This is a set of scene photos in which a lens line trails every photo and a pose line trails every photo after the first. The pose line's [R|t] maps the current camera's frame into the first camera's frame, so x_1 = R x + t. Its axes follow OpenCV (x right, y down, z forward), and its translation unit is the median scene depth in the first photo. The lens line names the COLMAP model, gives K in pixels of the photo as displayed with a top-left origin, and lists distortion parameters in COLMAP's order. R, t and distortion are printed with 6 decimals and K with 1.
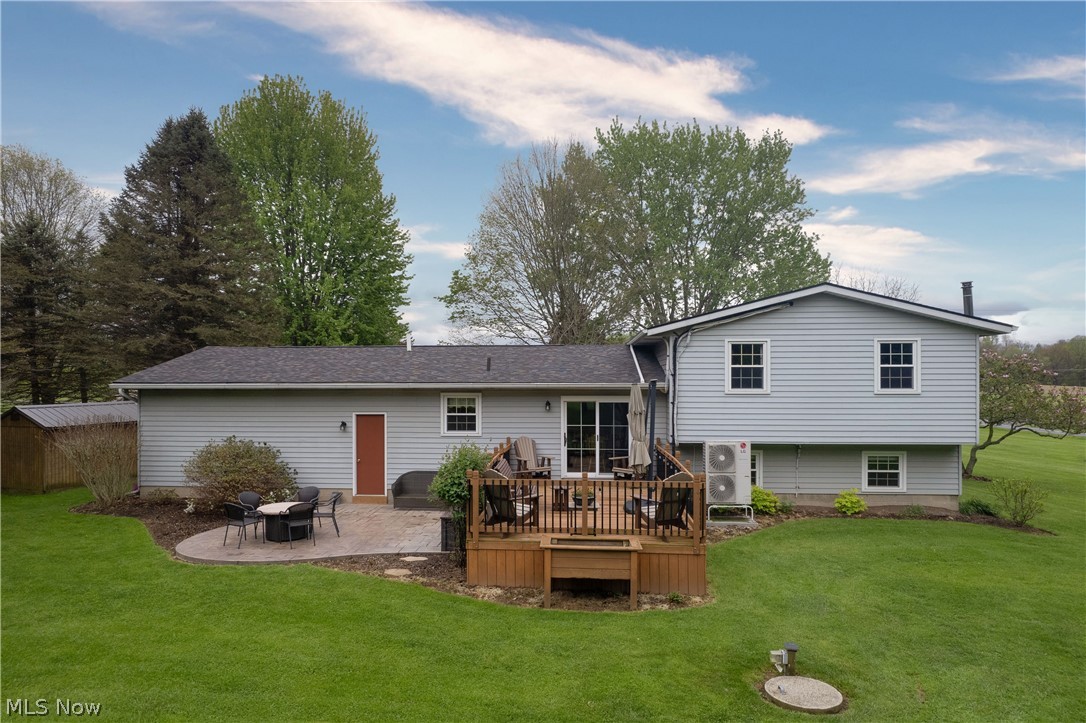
lens RADIAL K [[705.5, 0, 515.2], [0, 705.5, 360.6], [0, 0, 1]] dist [-0.000447, 0.069982]
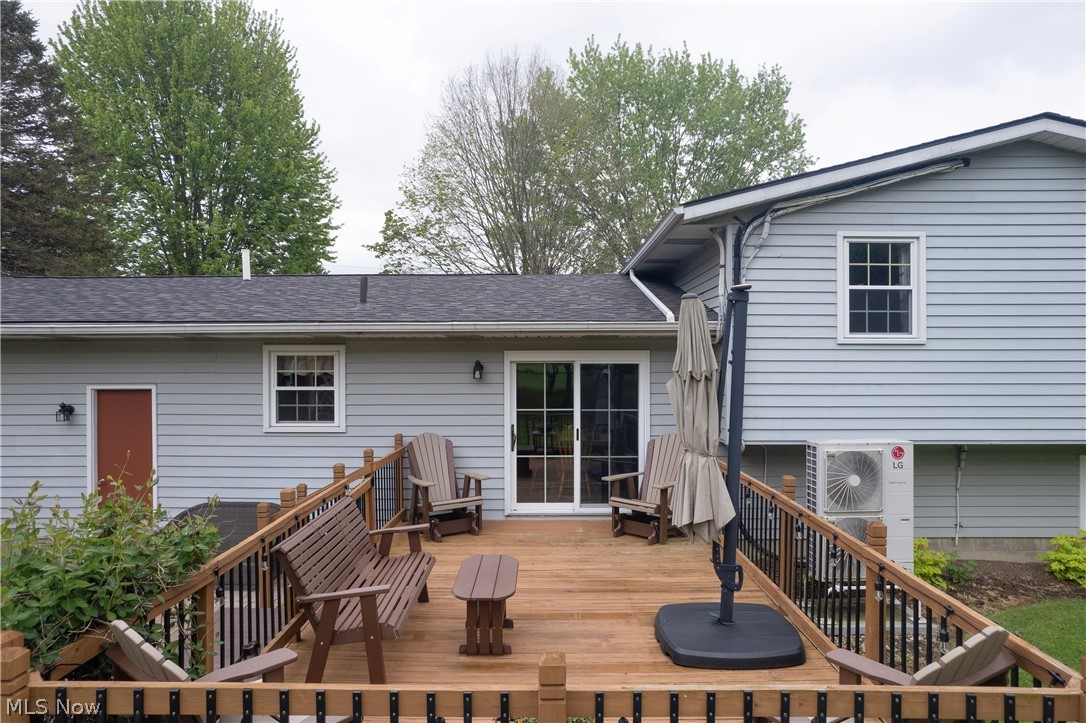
lens RADIAL K [[691.8, 0, 541.4], [0, 691.8, 368.4], [0, 0, 1]] dist [-0.071456, 0.064949]
pose [[0.996733, -0.000912, 0.080762, 0.051207], [-0.001950, 0.999373, 0.035342, 0.044870], [-0.080744, -0.035384, 0.996107, 0.509419]]
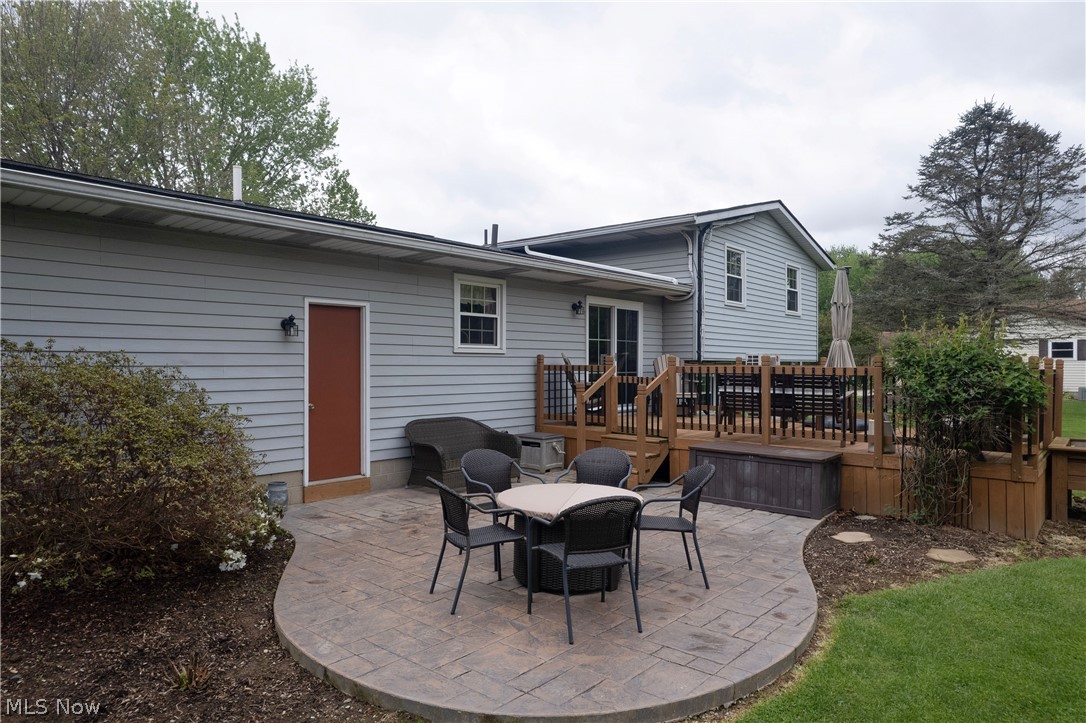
lens RADIAL K [[691.8, 0, 541.4], [0, 691.8, 368.4], [0, 0, 1]] dist [-0.071456, 0.064949]
pose [[0.578961, -0.004138, 0.815344, -0.503693], [-0.029275, 0.999237, 0.025859, 0.103941], [-0.814829, -0.038841, 0.578398, 0.643898]]
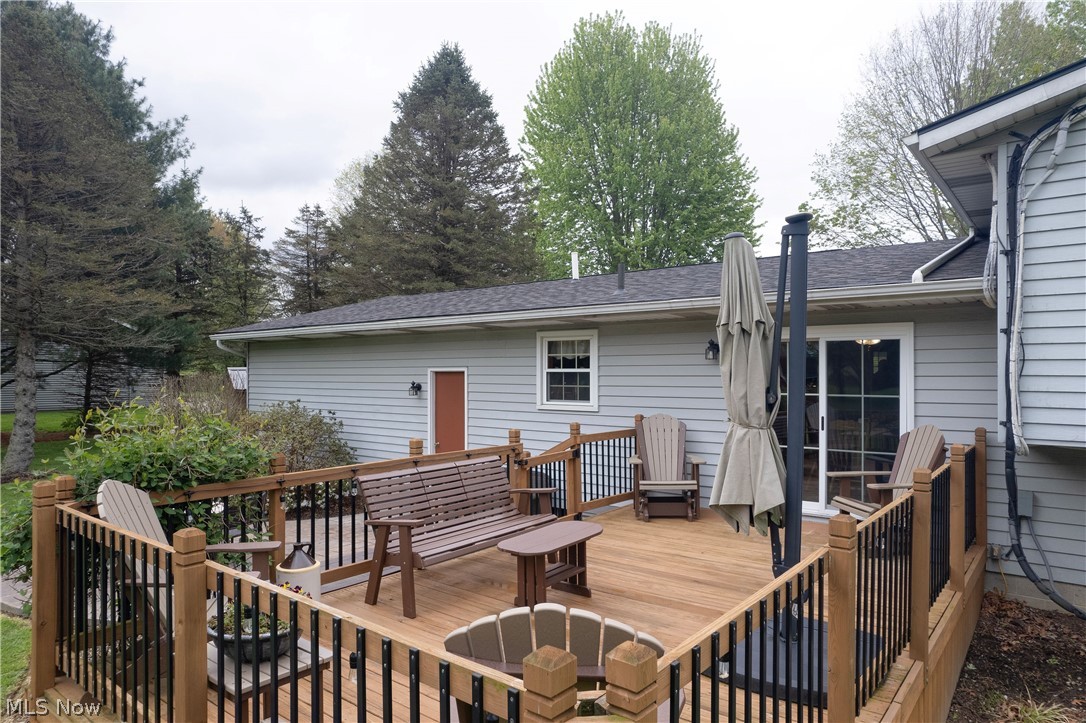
lens RADIAL K [[692.3, 0, 540.8], [0, 692.3, 364.9], [0, 0, 1]] dist [-0.072795, 0.067064]
pose [[0.831292, -0.005554, -0.555808, 0.204932], [0.017124, 0.999731, 0.015620, 0.063765], [0.555572, -0.022503, 0.831164, 0.550056]]
